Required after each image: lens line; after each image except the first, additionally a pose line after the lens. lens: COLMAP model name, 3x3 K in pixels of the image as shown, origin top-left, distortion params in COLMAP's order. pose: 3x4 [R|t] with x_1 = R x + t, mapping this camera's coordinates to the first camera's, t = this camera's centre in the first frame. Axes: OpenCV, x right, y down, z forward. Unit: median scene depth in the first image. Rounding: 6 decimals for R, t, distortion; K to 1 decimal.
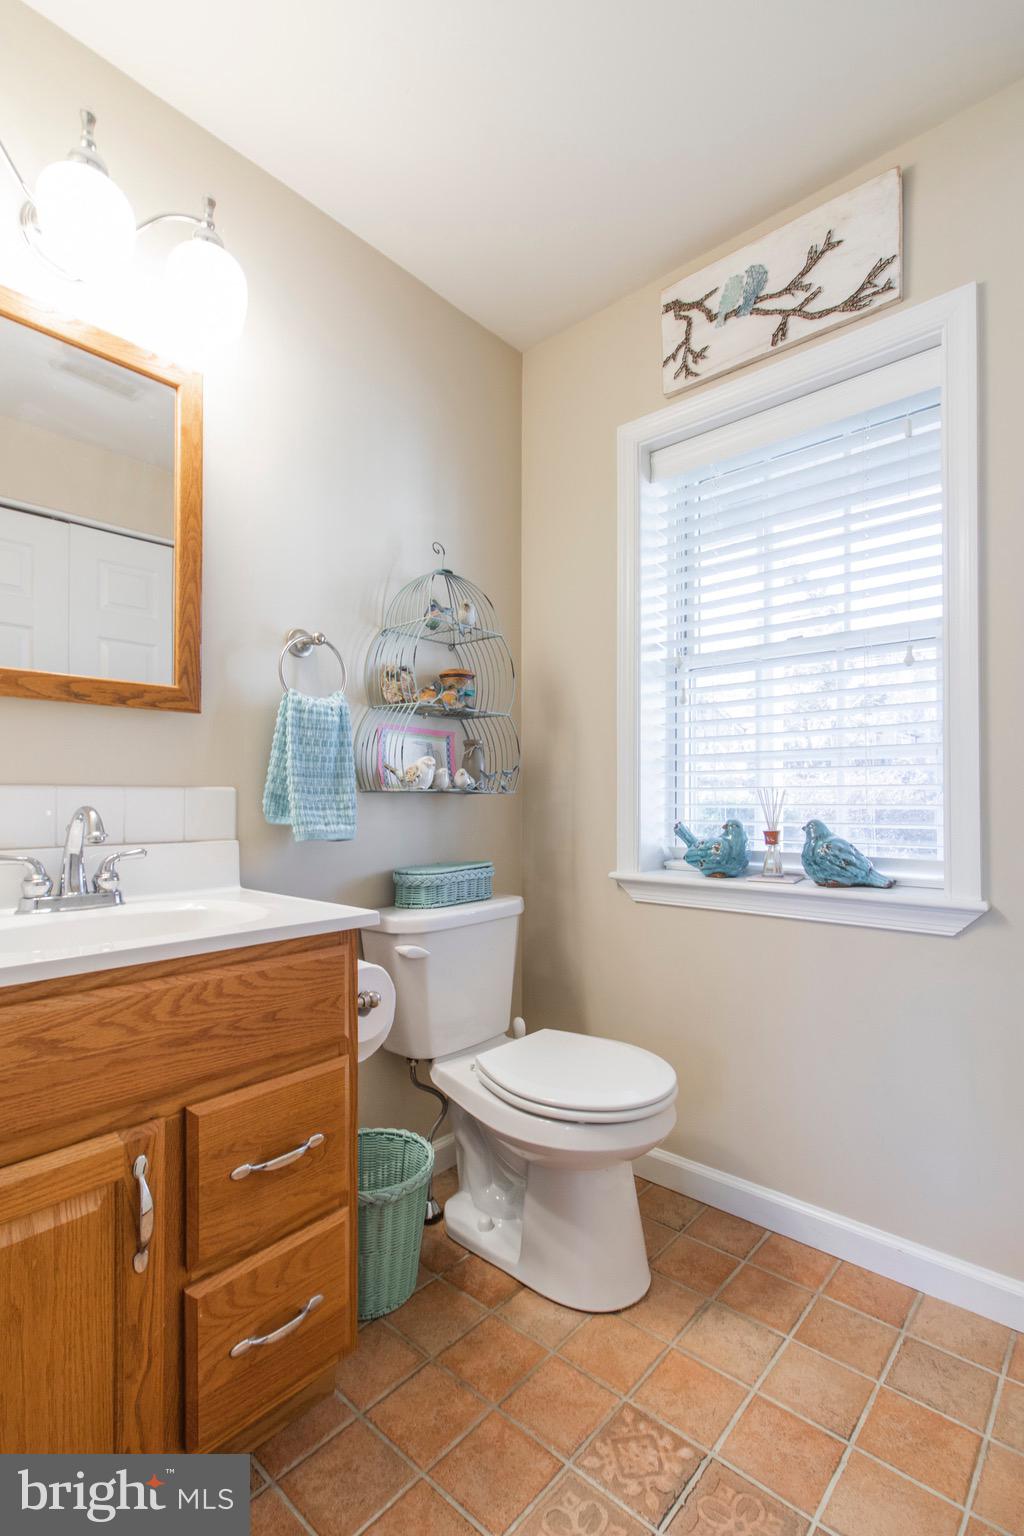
lens RADIAL K [[710.8, 0, 504.7], [0, 710.8, 777.3], [0, 0, 1]] dist [-0.002365, 0.001424]
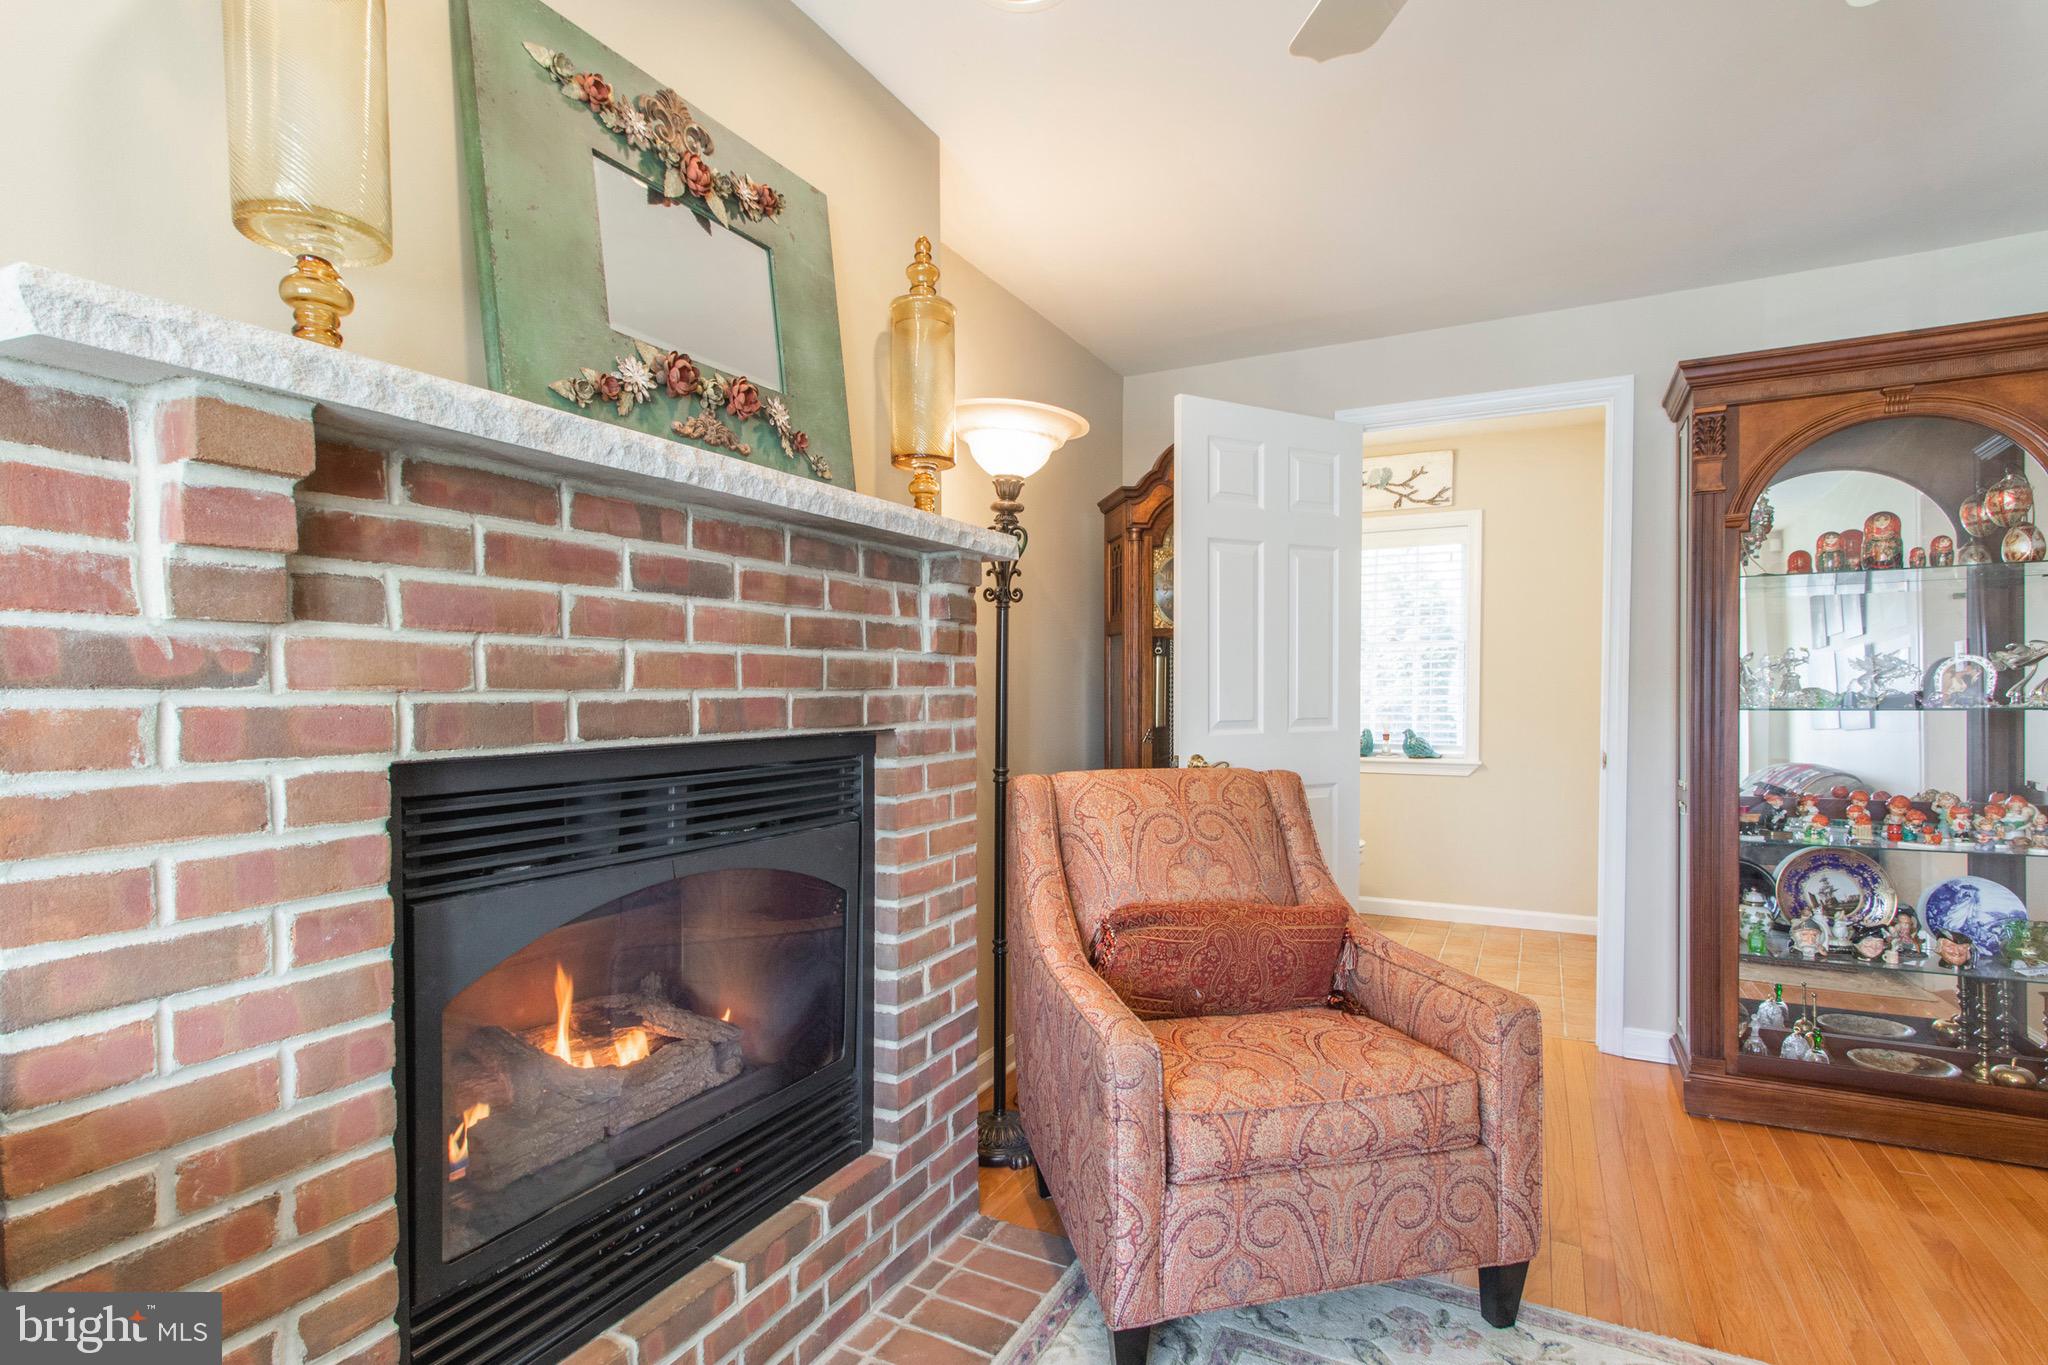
lens RADIAL K [[947.7, 0, 1033.7], [0, 947.7, 698.5], [0, 0, 1]] dist [-0.002365, 0.001424]
pose [[0.969580, -0.001186, 0.244771, -1.433876], [-0.007449, 0.999382, 0.034348, -0.128252], [-0.244660, -0.035126, 0.968972, -1.587344]]
